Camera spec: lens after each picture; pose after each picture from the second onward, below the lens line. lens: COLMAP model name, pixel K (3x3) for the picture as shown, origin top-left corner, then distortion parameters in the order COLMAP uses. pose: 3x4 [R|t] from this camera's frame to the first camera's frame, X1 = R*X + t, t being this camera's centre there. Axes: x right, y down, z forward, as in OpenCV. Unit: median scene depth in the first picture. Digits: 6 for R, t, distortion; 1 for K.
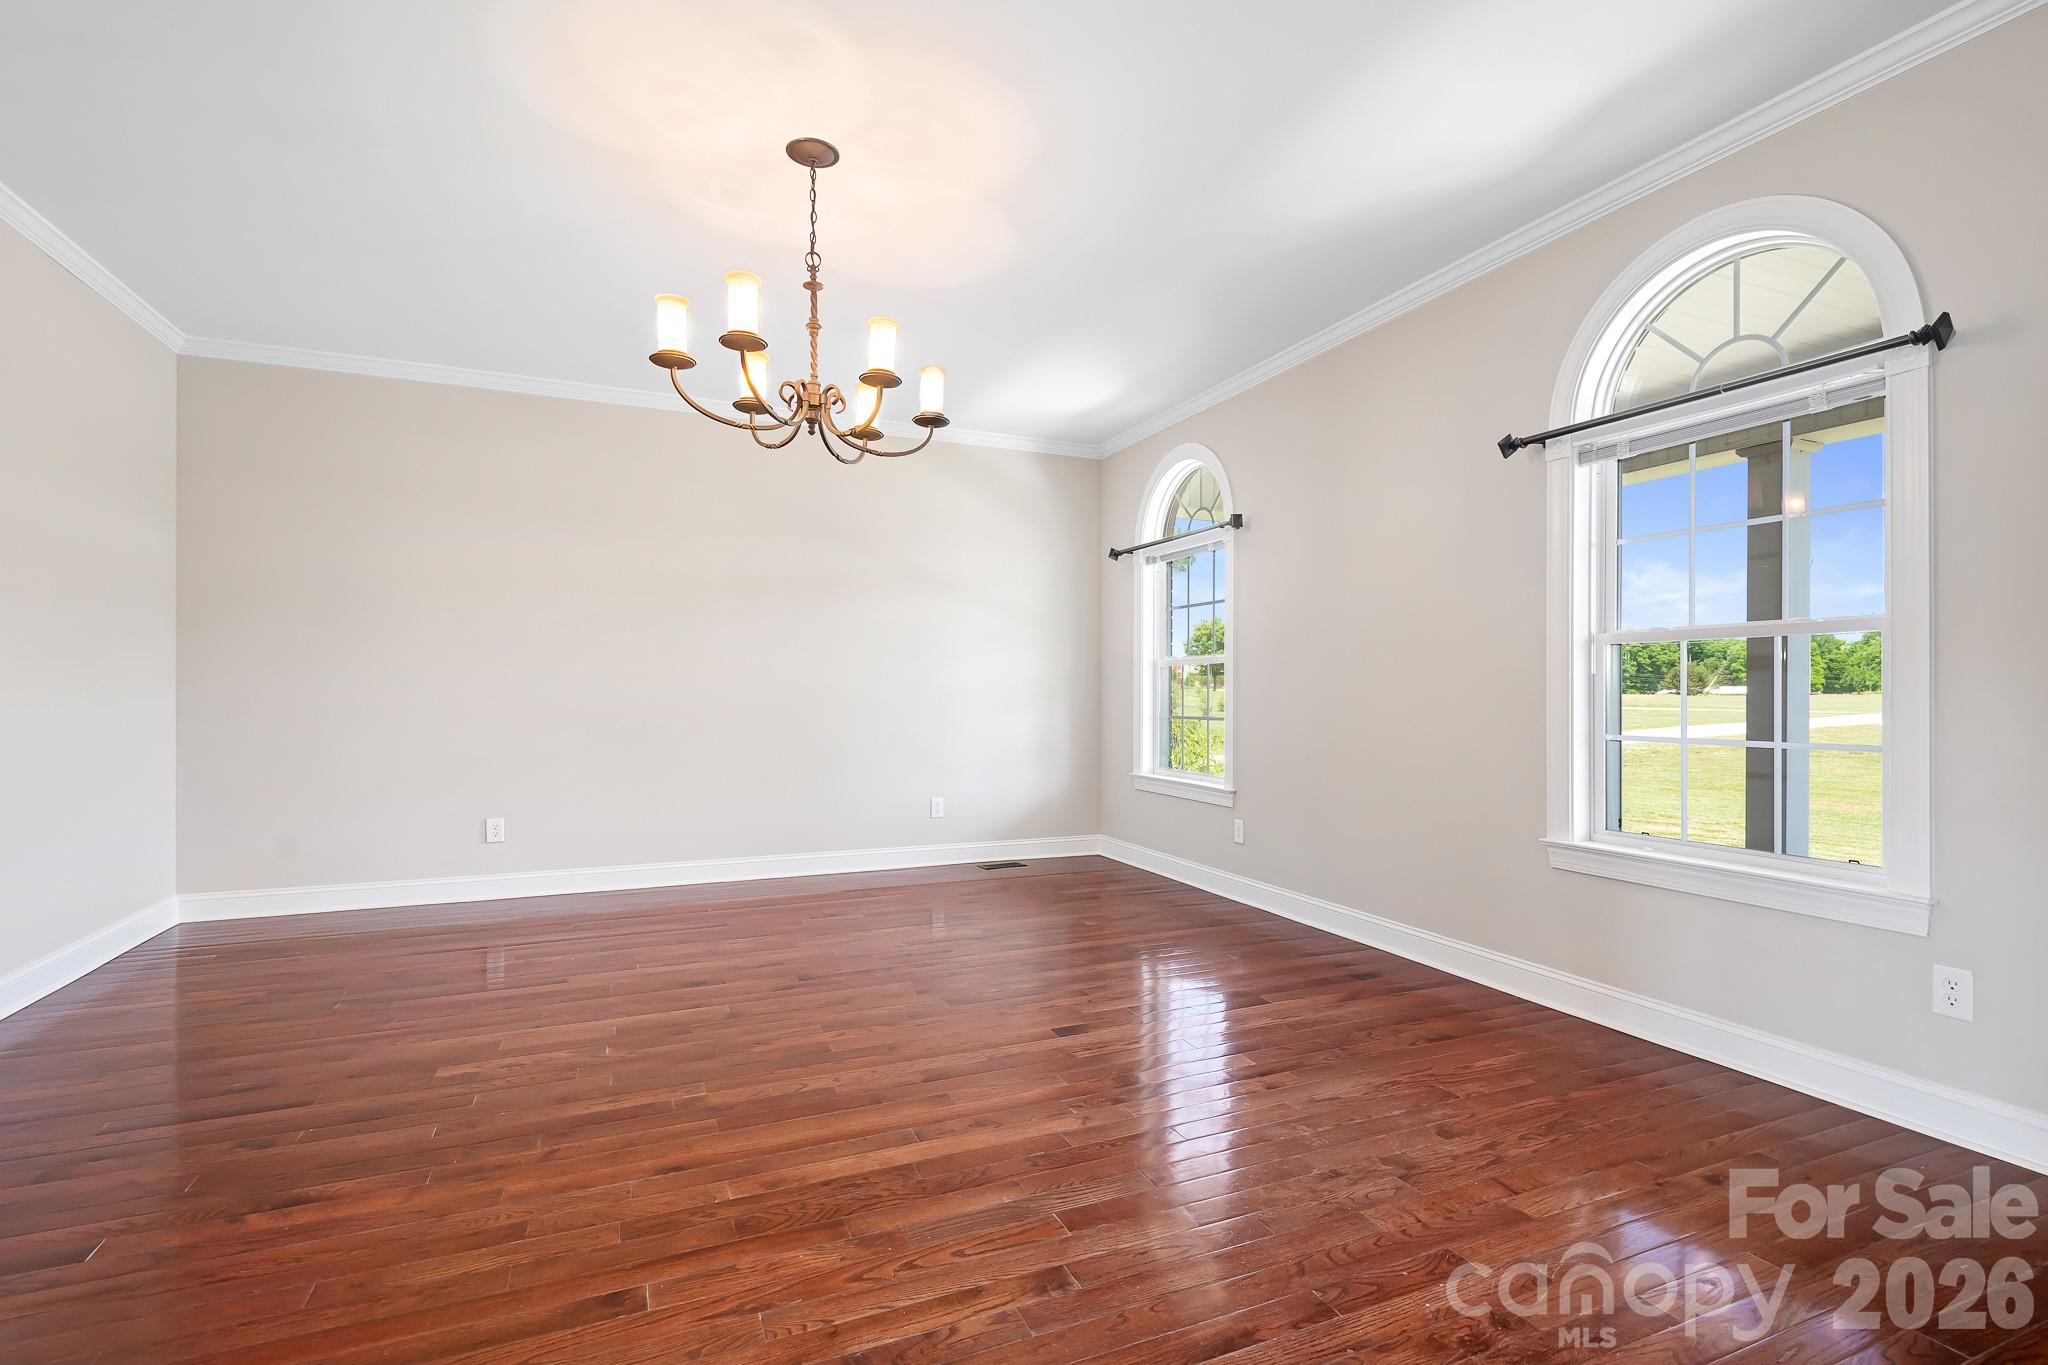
lens RADIAL K [[992.9, 0, 1026.9], [0, 992.9, 687.0], [0, 0, 1]] dist [-0.000872, -0.000645]
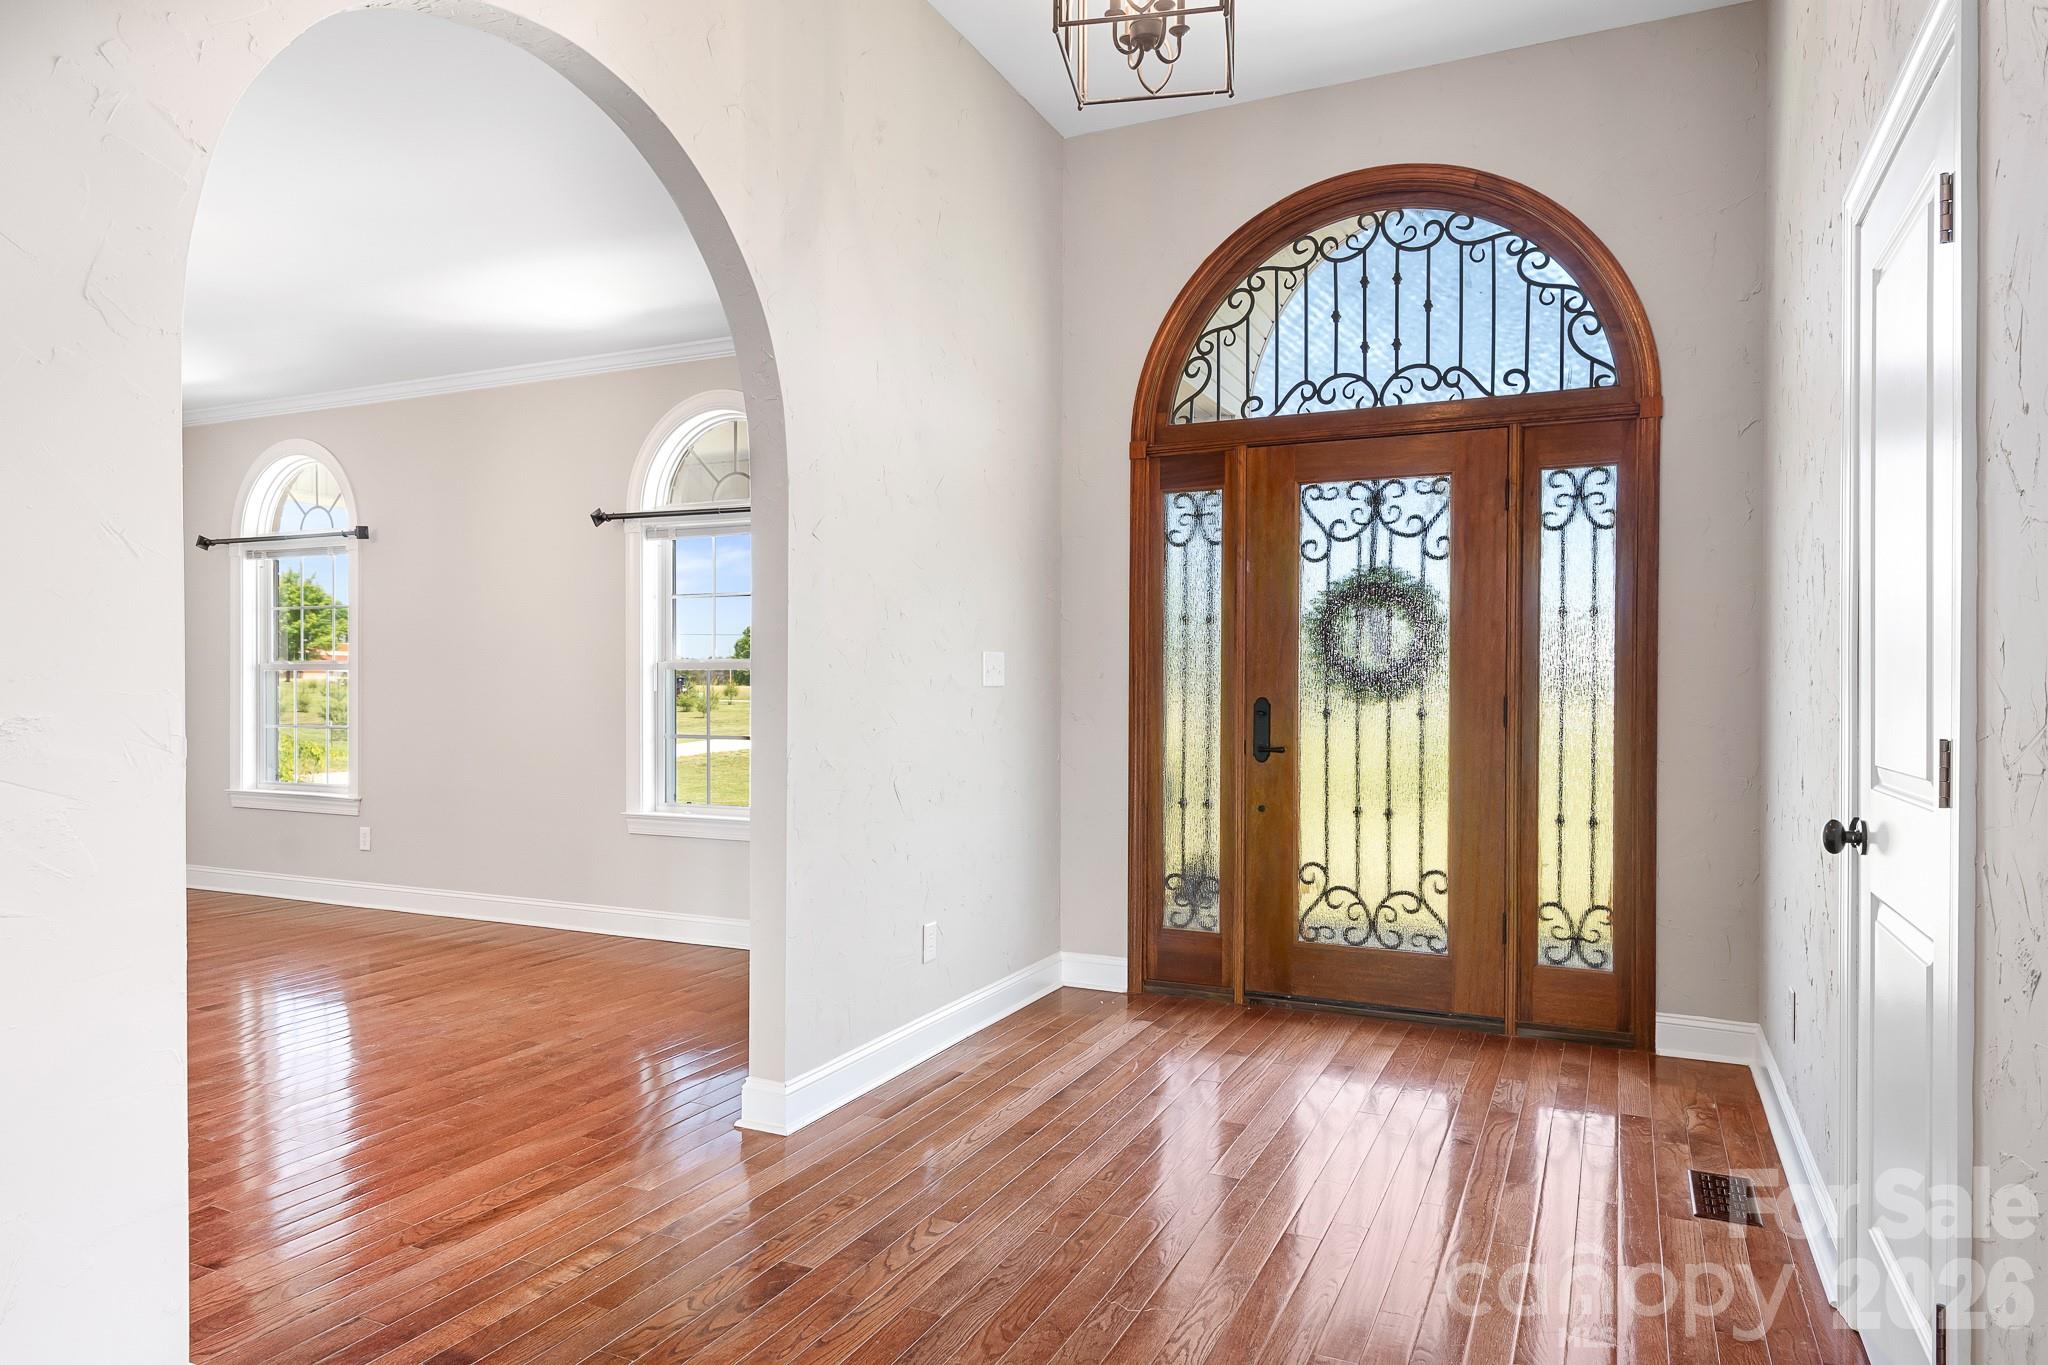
lens RADIAL K [[1235.9, 0, 1029.0], [0, 1235.9, 687.2], [0, 0, 1]] dist [0.000843, -0.000464]
pose [[0.750796, -0.007104, 0.660496, -0.173276], [-0.001286, 0.999925, 0.012217, -0.038800], [-0.660533, -0.010022, 0.750730, -0.617047]]
